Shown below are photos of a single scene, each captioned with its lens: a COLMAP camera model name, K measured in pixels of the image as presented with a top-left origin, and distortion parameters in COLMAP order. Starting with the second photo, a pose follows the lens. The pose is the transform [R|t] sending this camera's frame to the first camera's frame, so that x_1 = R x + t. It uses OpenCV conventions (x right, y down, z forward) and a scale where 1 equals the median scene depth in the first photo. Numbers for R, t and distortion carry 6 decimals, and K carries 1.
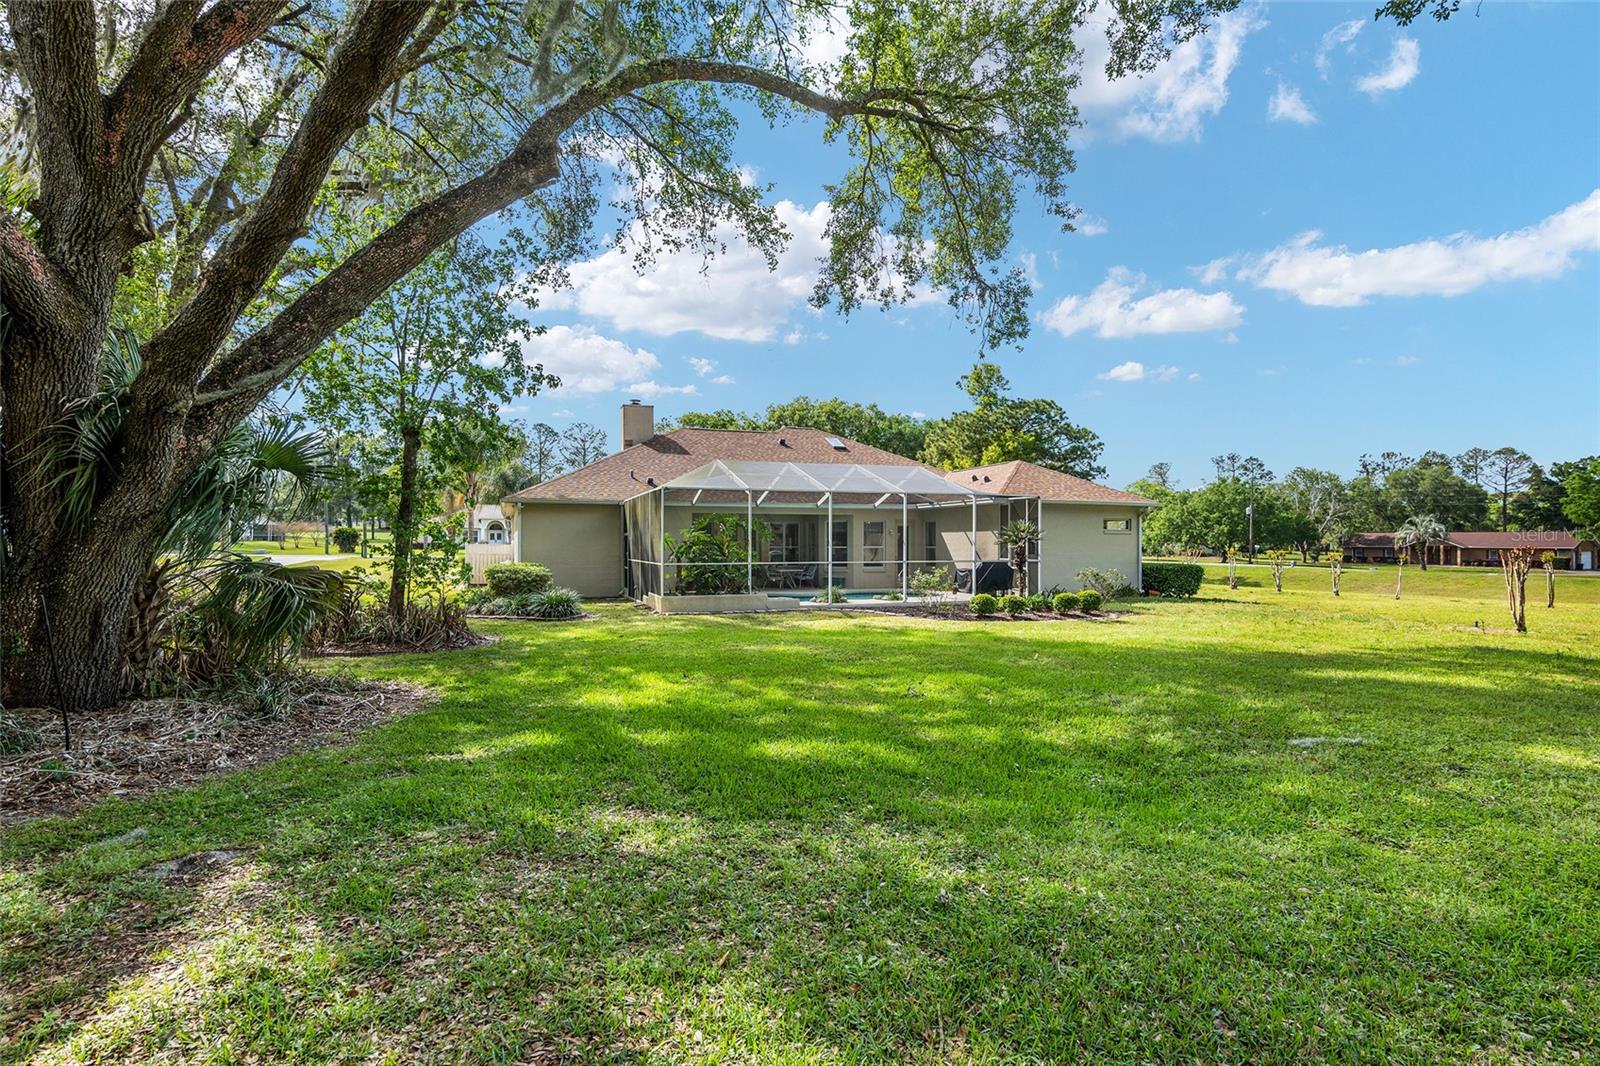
lens RADIAL K [[815.0, 0, 800.0], [0, 815.0, 533.0], [0, 0, 1]] dist [-0.024739, -0.000159]
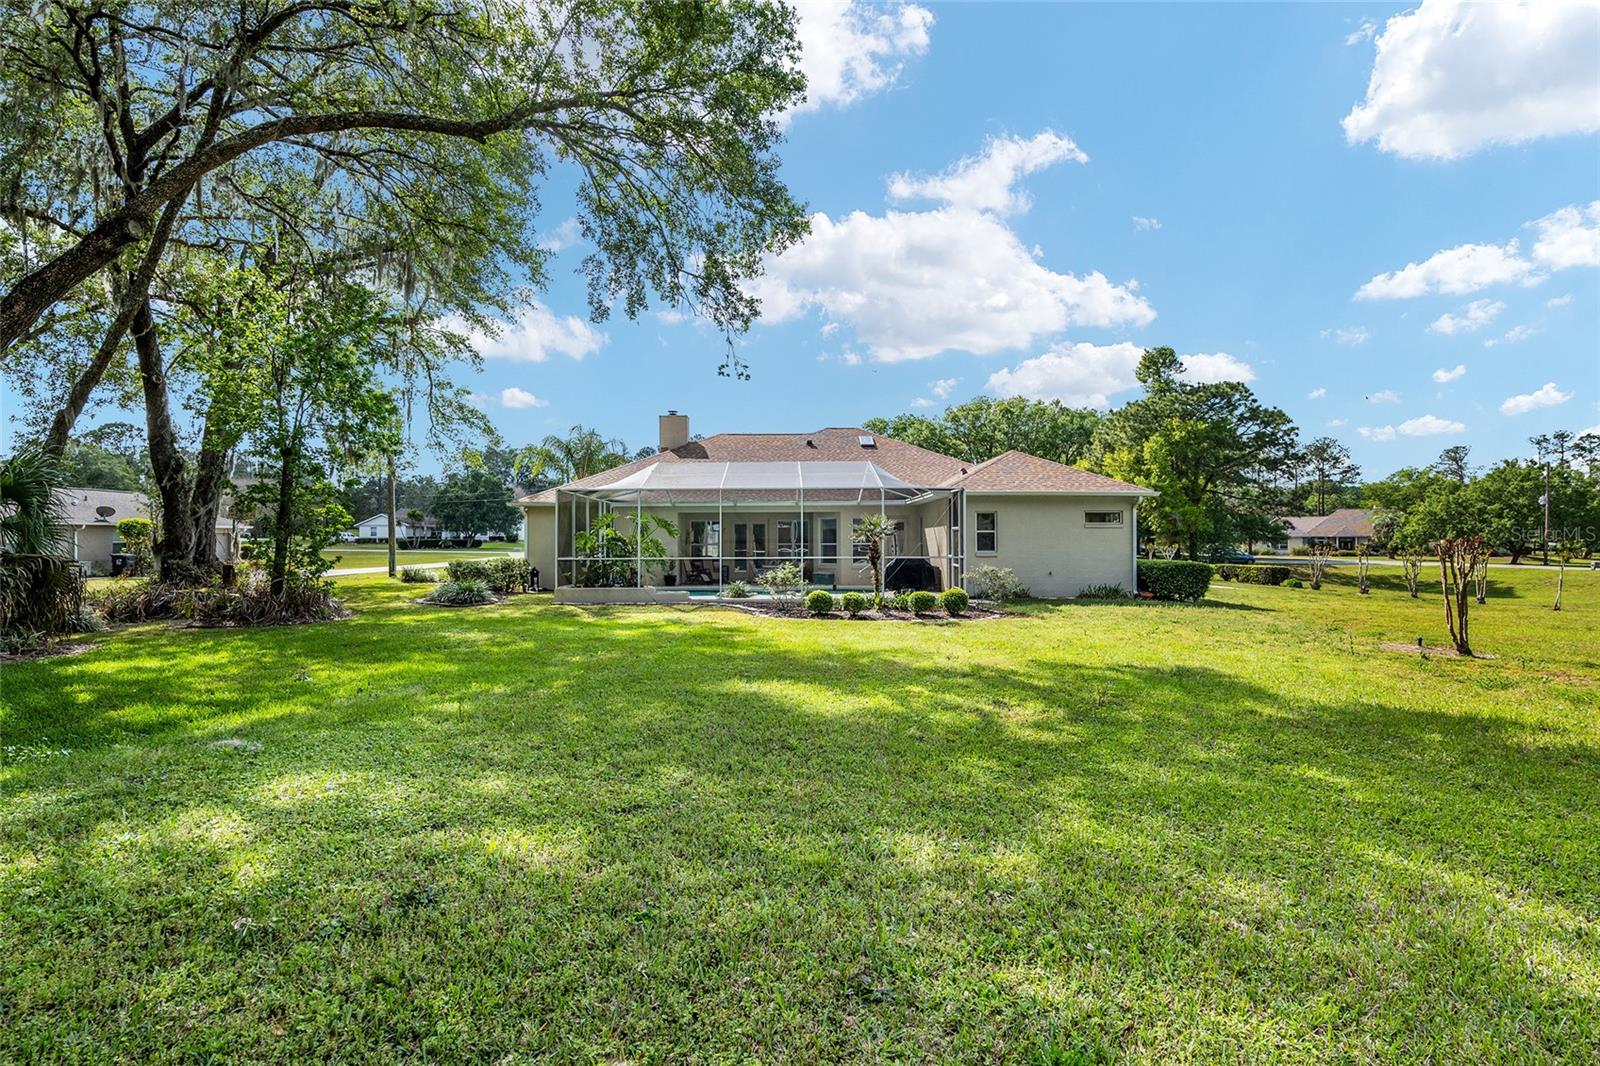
lens RADIAL K [[778.6, 0, 800.0], [0, 778.6, 533.0], [0, 0, 1]] dist [-0.002001, 0.000100]
pose [[0.948391, -0.008760, -0.316982, 0.129004], [0.008167, 0.999962, -0.003200, 0.002434], [0.316998, 0.000446, 0.948426, 0.031588]]
